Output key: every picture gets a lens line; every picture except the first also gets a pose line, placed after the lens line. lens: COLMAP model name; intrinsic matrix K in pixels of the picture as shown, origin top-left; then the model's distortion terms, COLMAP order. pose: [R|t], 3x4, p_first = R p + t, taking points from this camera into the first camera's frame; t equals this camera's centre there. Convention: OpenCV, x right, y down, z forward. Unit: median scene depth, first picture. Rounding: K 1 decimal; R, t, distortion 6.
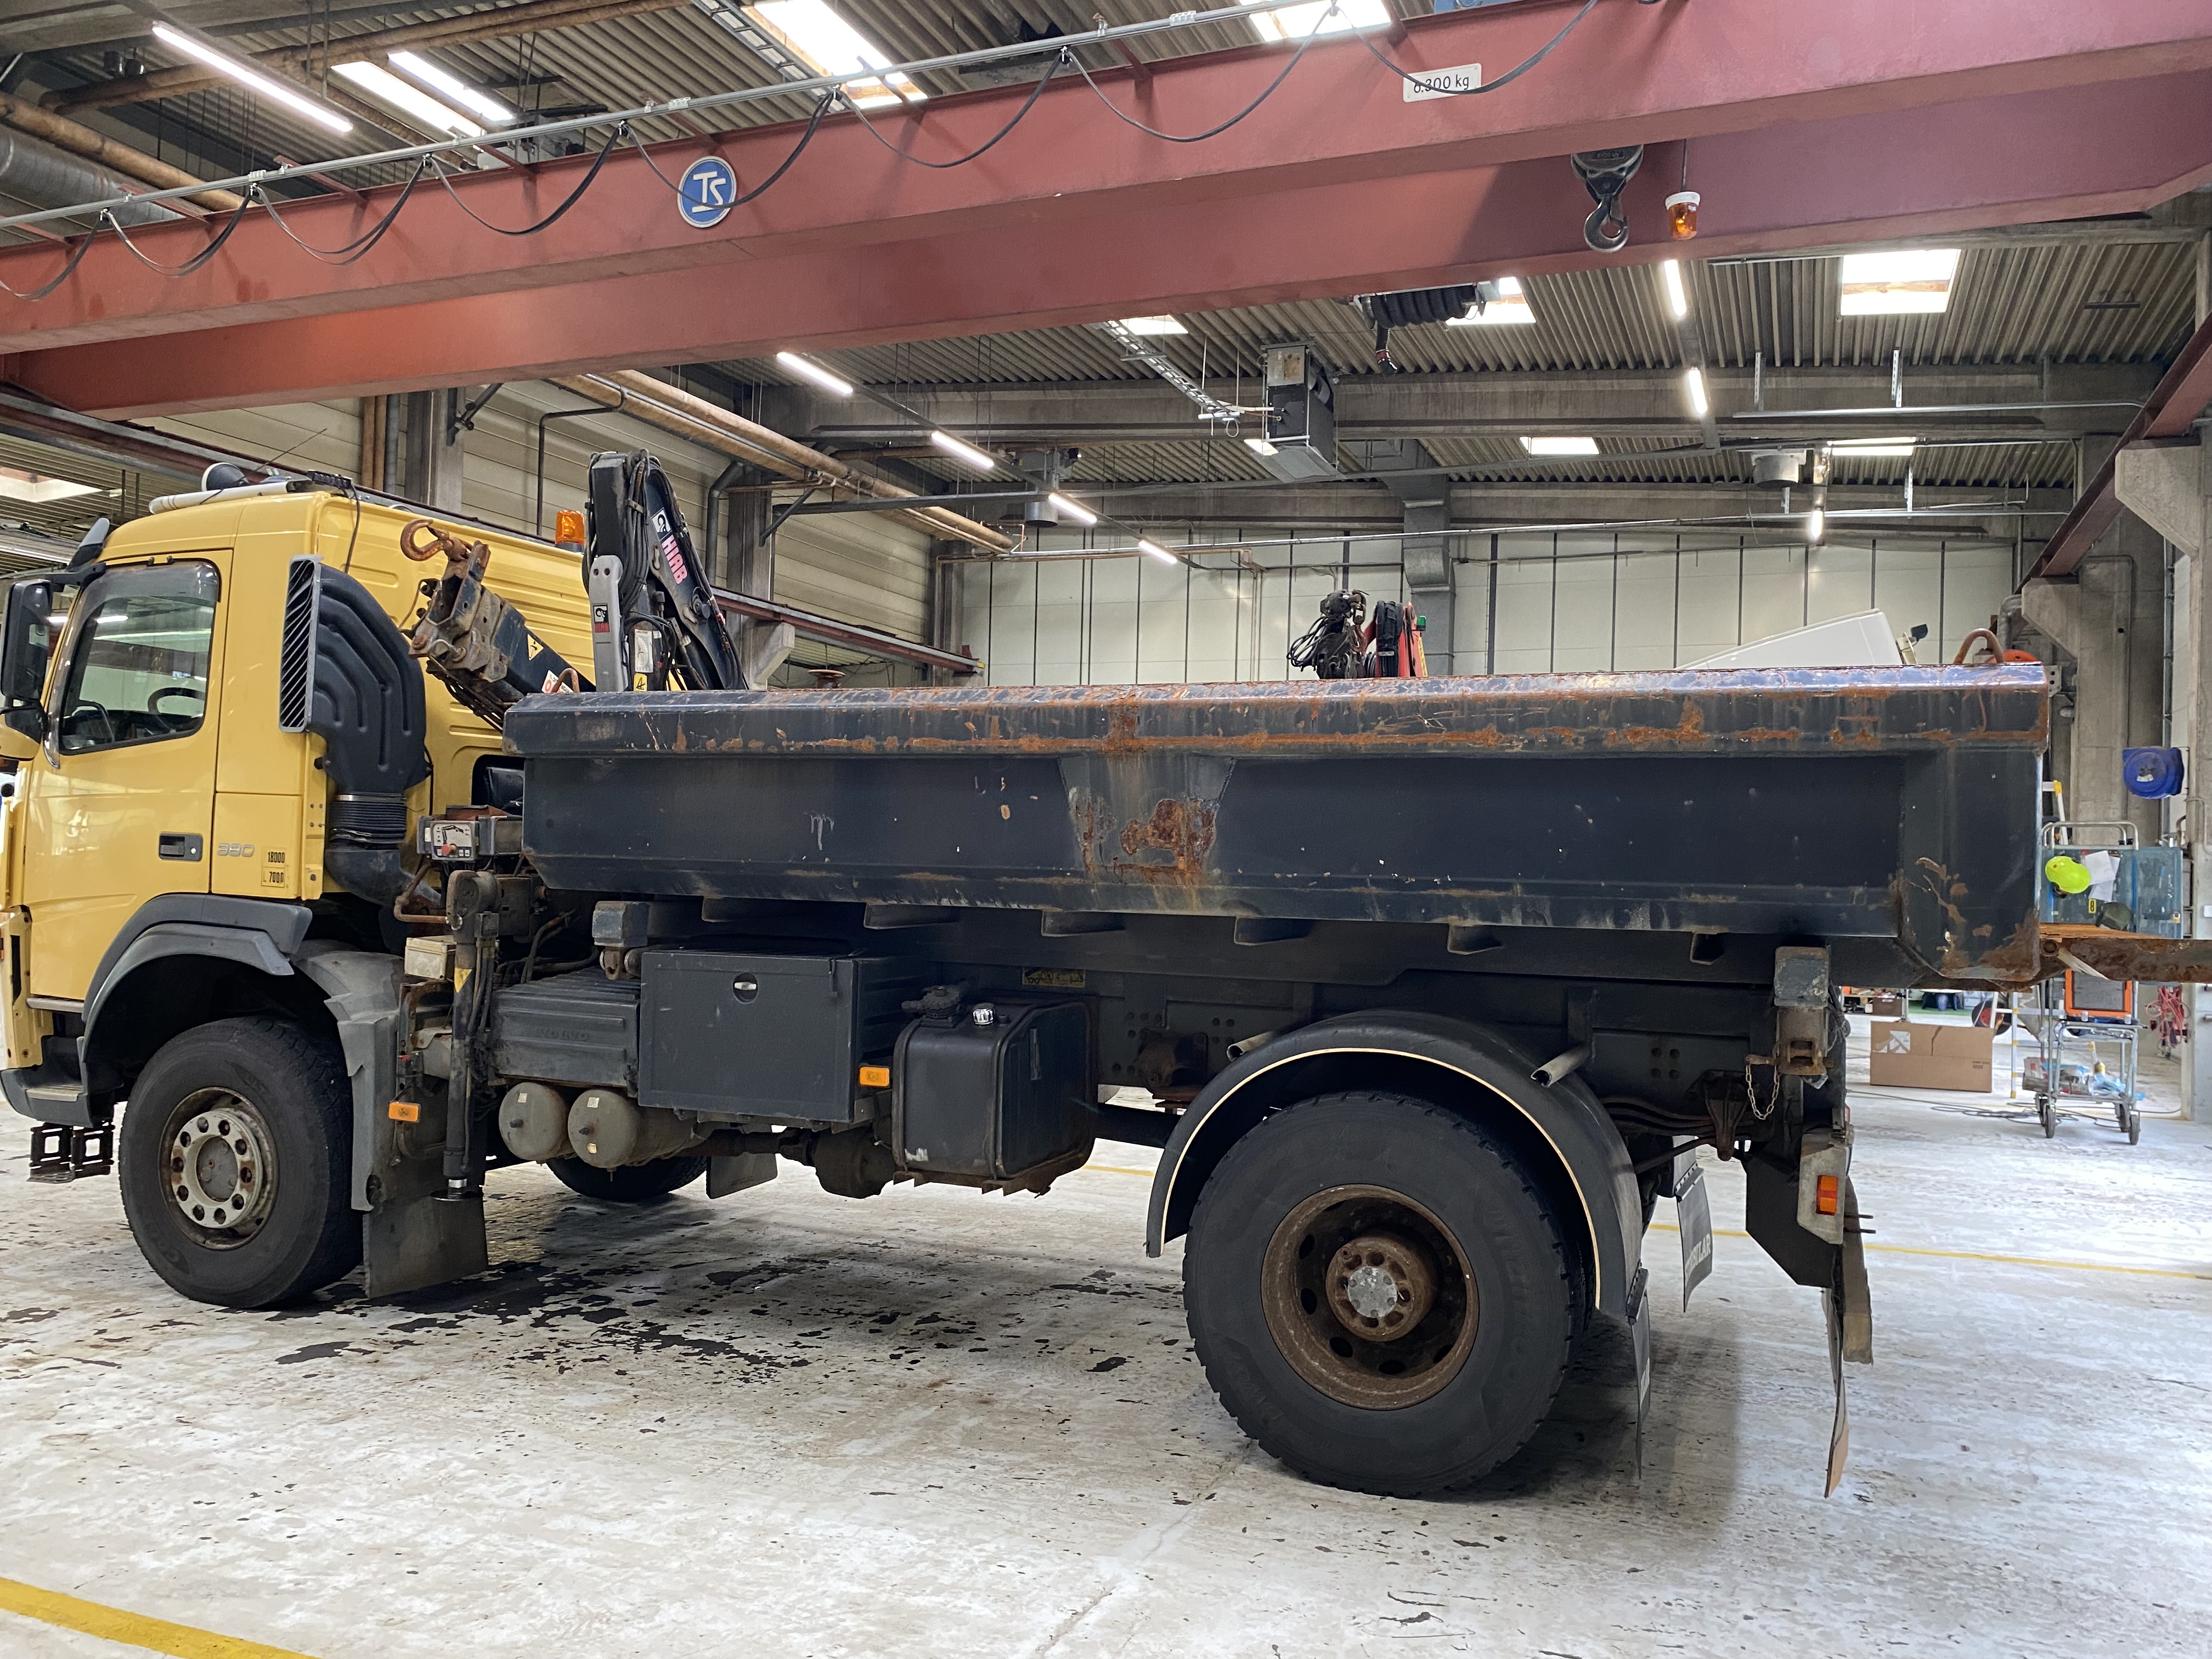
lens RADIAL K [[1695.4, 0, 1104.4], [0, 1695.4, 832.3], [0, 0, 1]] dist [0.015457, -0.013475]
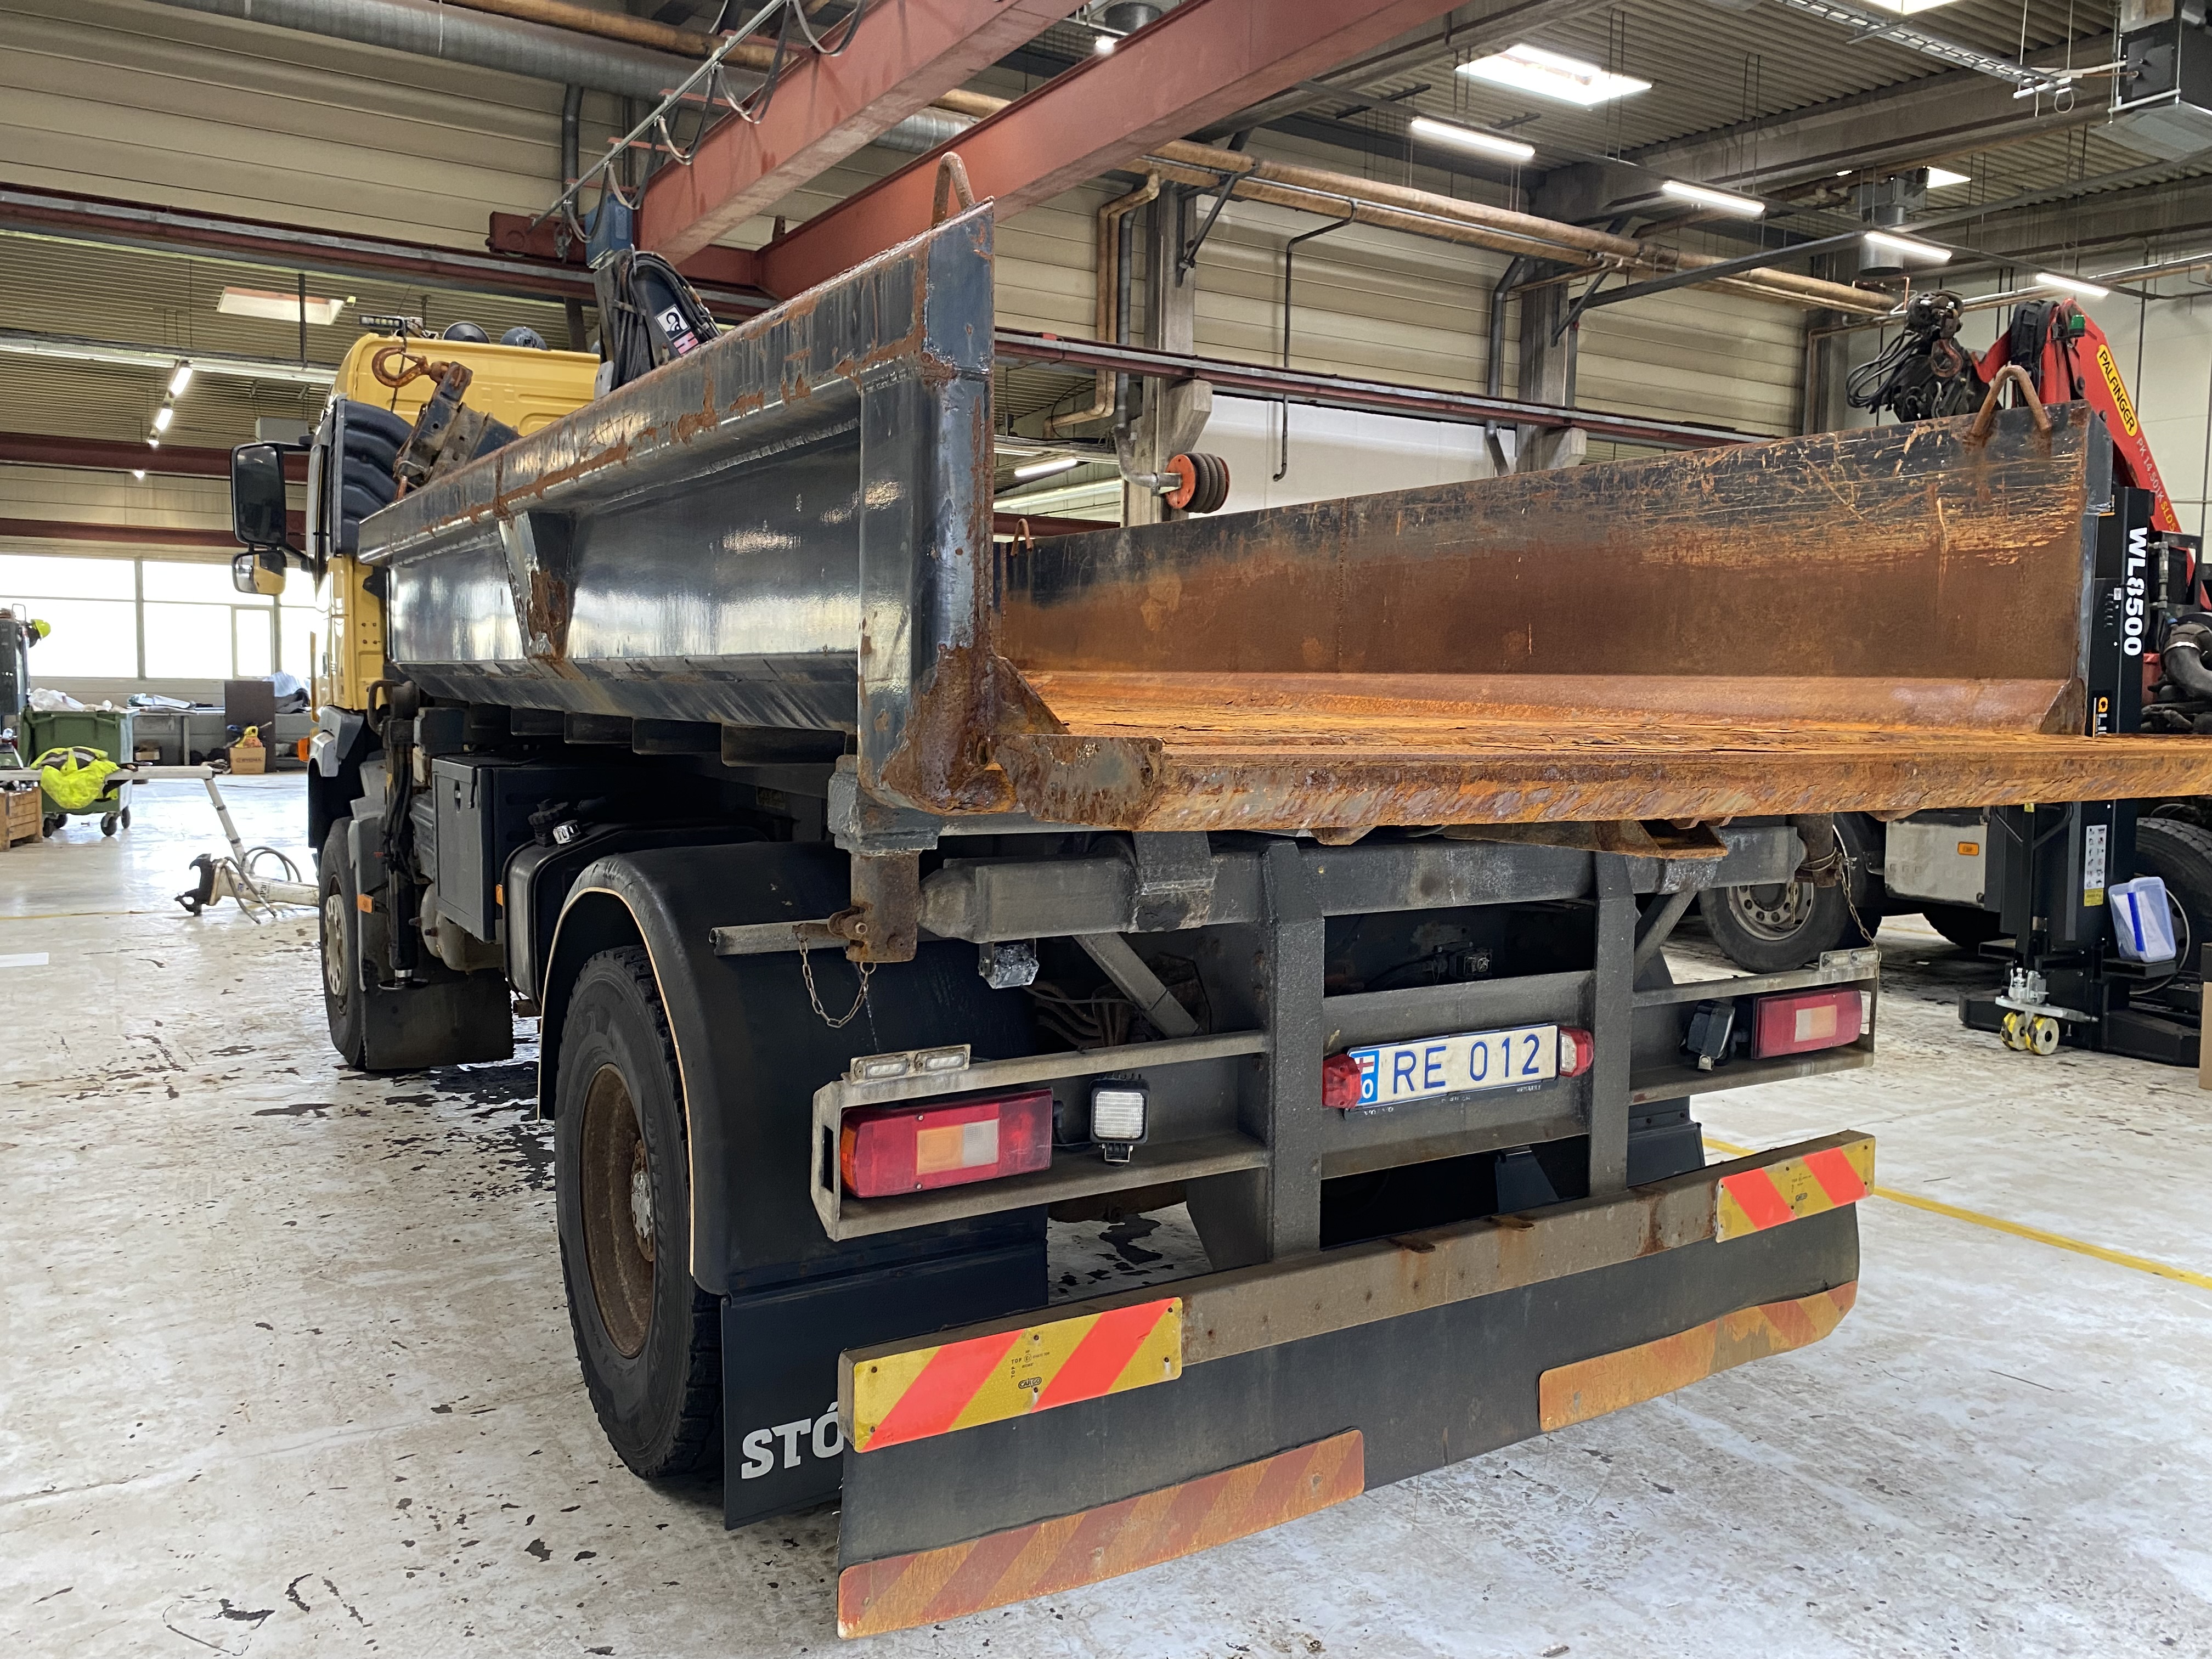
lens RADIAL K [[1695.4, 0, 1100.2], [0, 1695.4, 785.4], [0, 0, 1]] dist [0.015457, -0.013475]
pose [[0.809261, 0.018895, -0.587146, 0.185791], [0.020797, 0.997935, 0.060779, 0.010394], [0.587082, -0.061397, 0.807196, 0.125279]]
